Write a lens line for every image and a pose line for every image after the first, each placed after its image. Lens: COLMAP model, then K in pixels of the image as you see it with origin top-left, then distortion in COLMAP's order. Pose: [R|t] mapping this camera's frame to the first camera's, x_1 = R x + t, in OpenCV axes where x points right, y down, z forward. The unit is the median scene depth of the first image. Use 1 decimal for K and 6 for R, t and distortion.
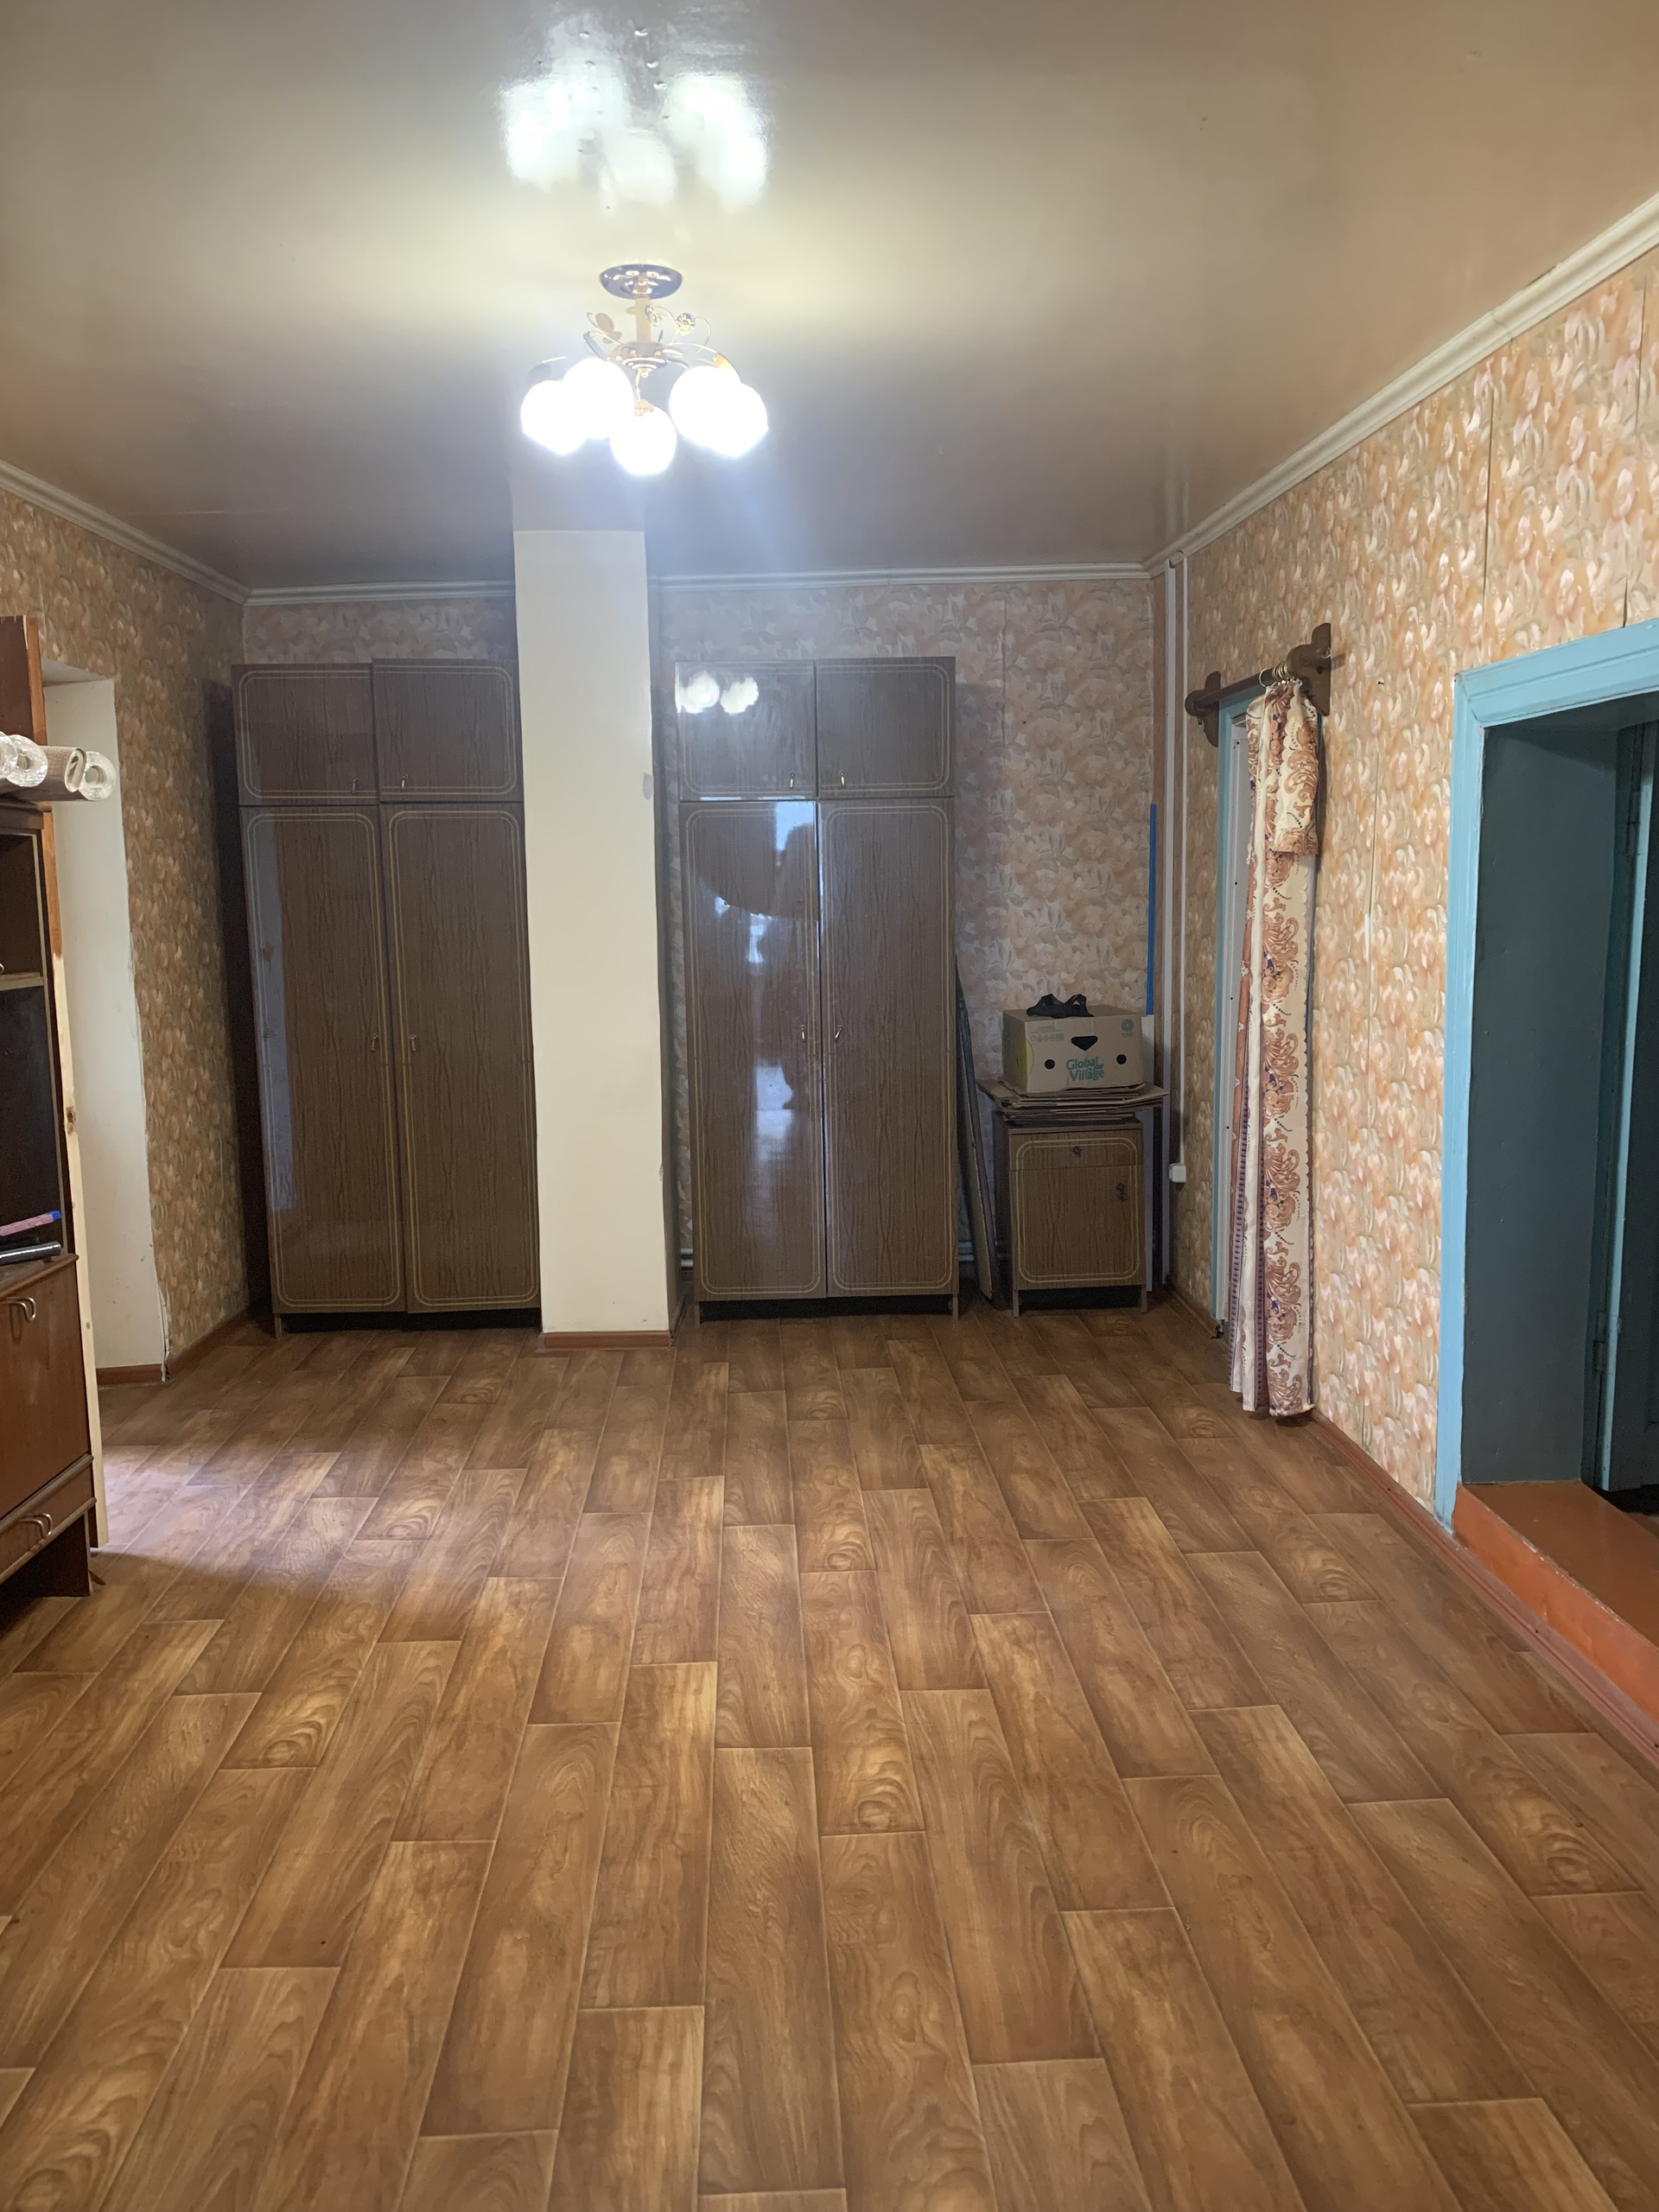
lens RADIAL K [[1722.8, 0, 809.7], [0, 1722.8, 1112.3], [0, 0, 1]] dist [0.073077, -0.062644]
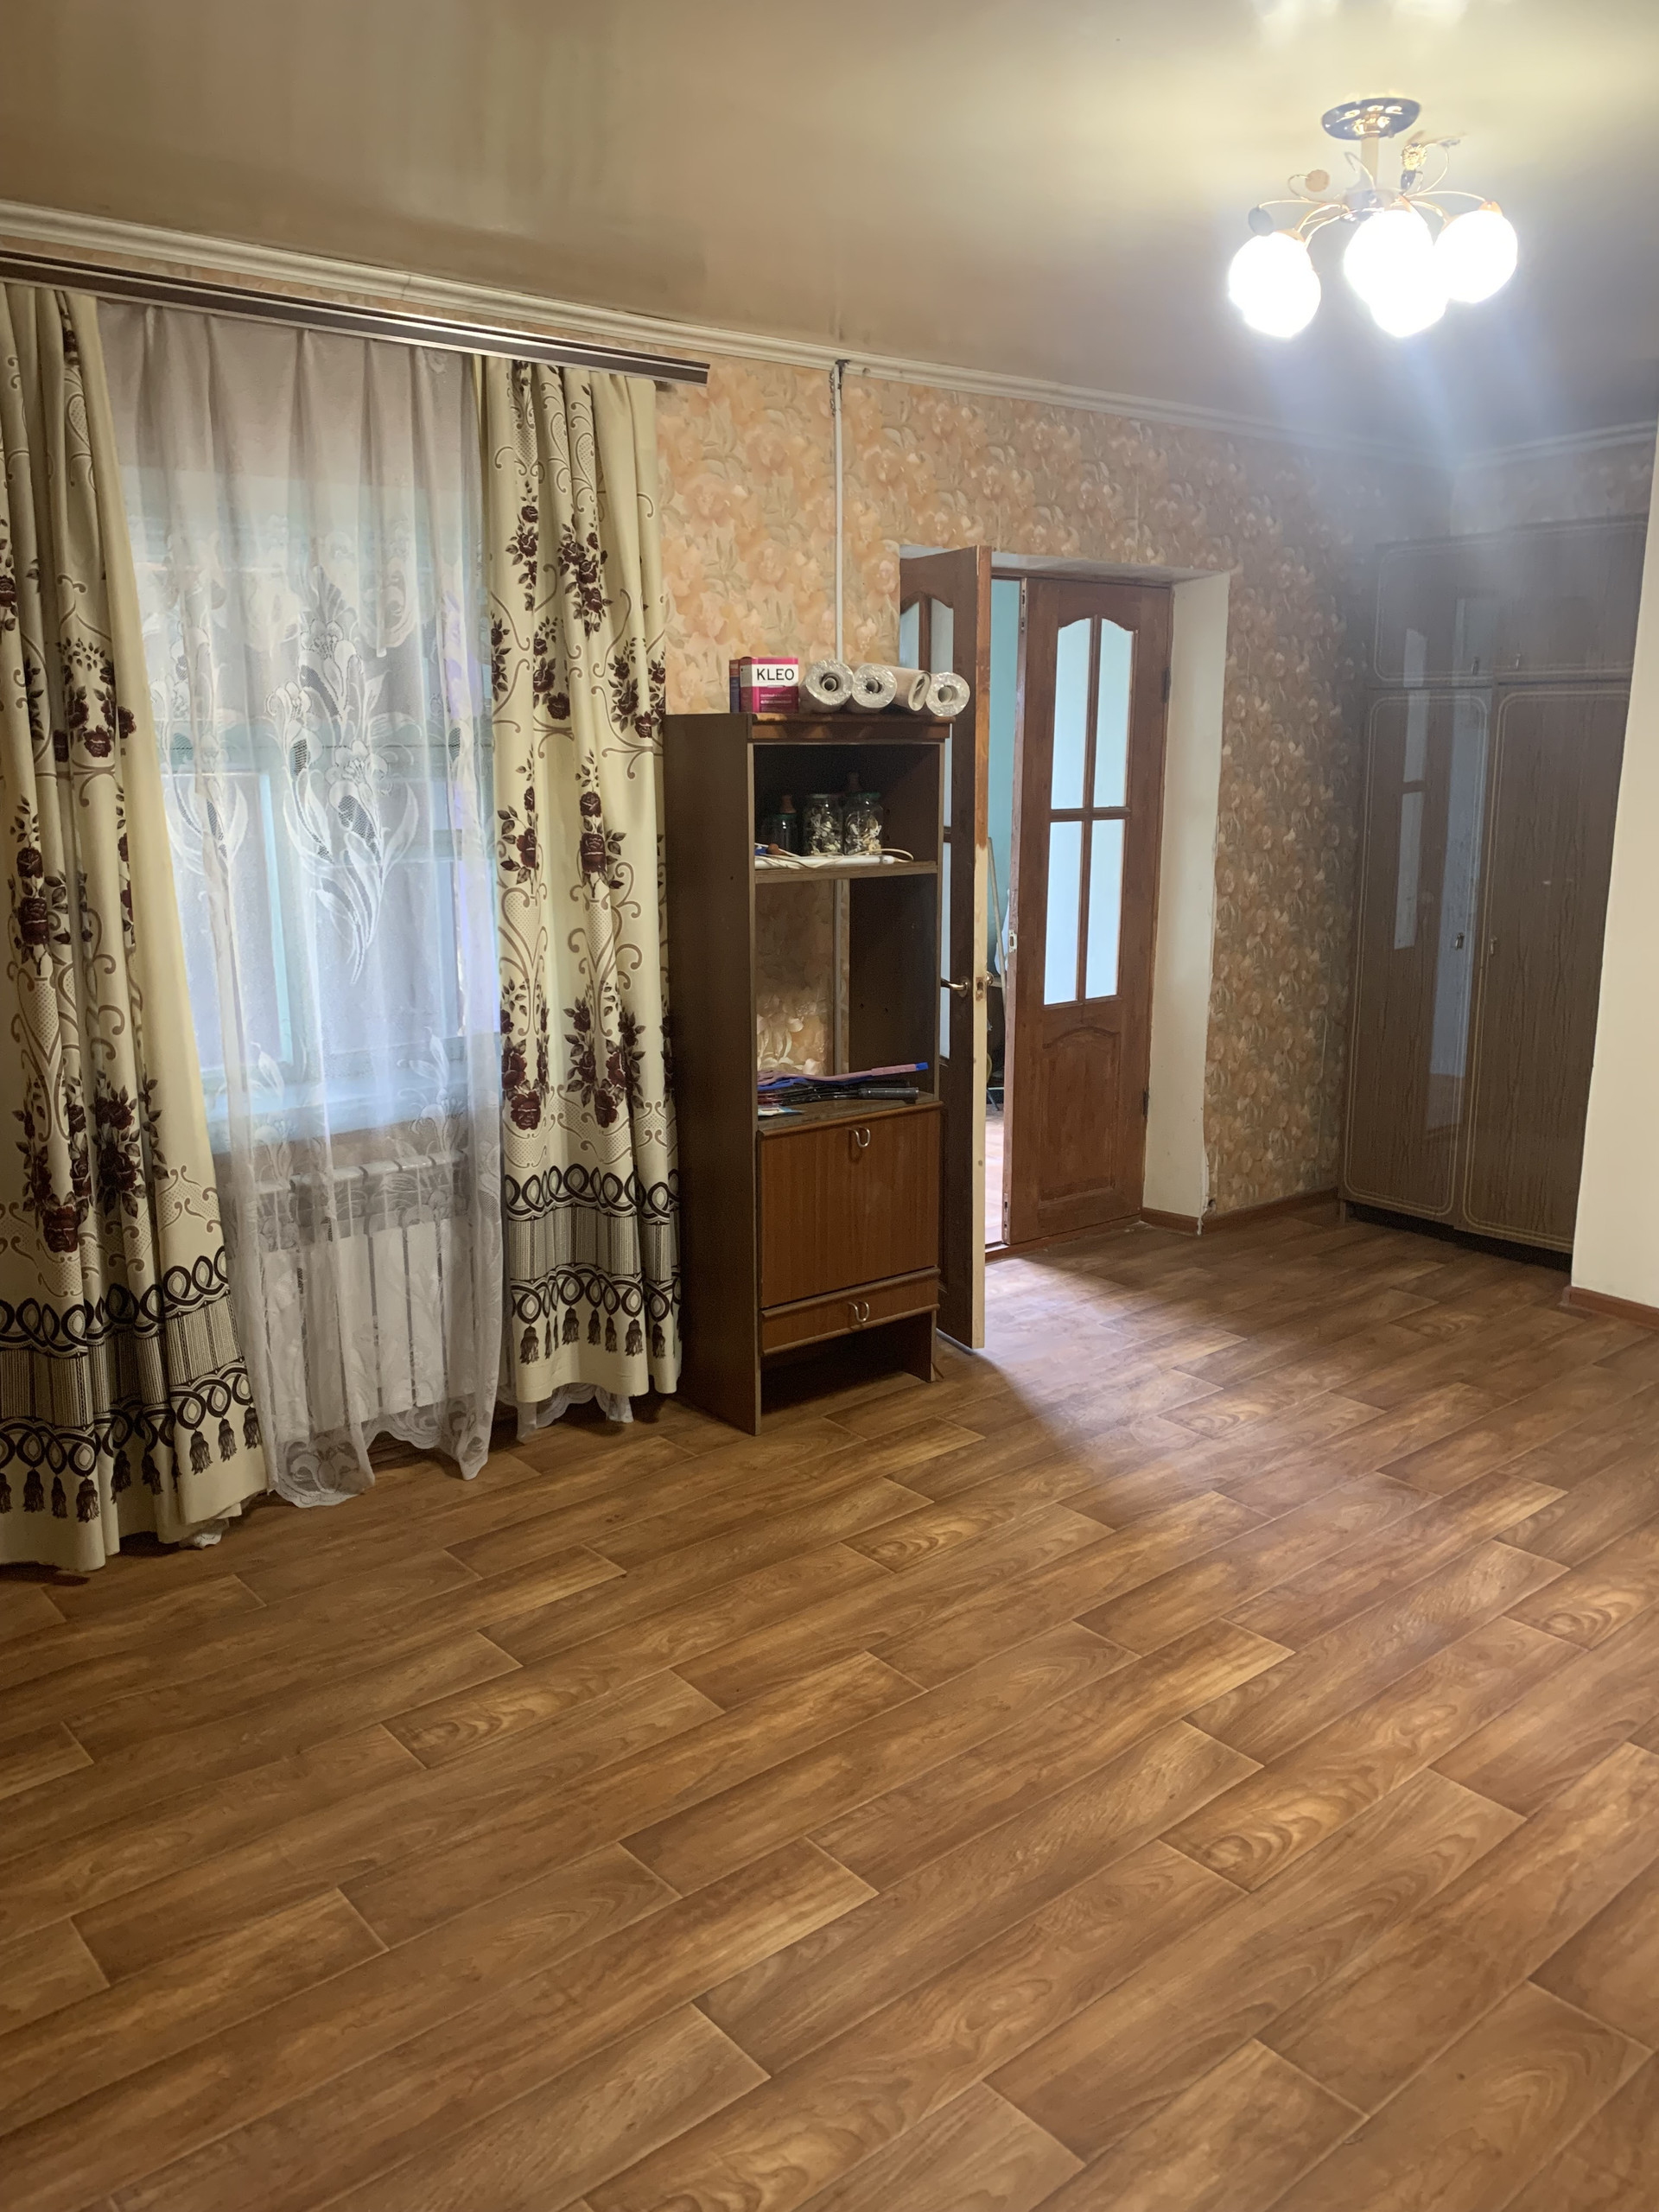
lens RADIAL K [[1722.8, 0, 817.7], [0, 1722.8, 1112.0], [0, 0, 1]] dist [0.073077, -0.062644]
pose [[0.625483, 0.184593, -0.758087, 0.401882], [-0.115983, 0.982813, 0.143619, -0.067194], [0.771569, -0.001906, 0.636142, 0.186751]]
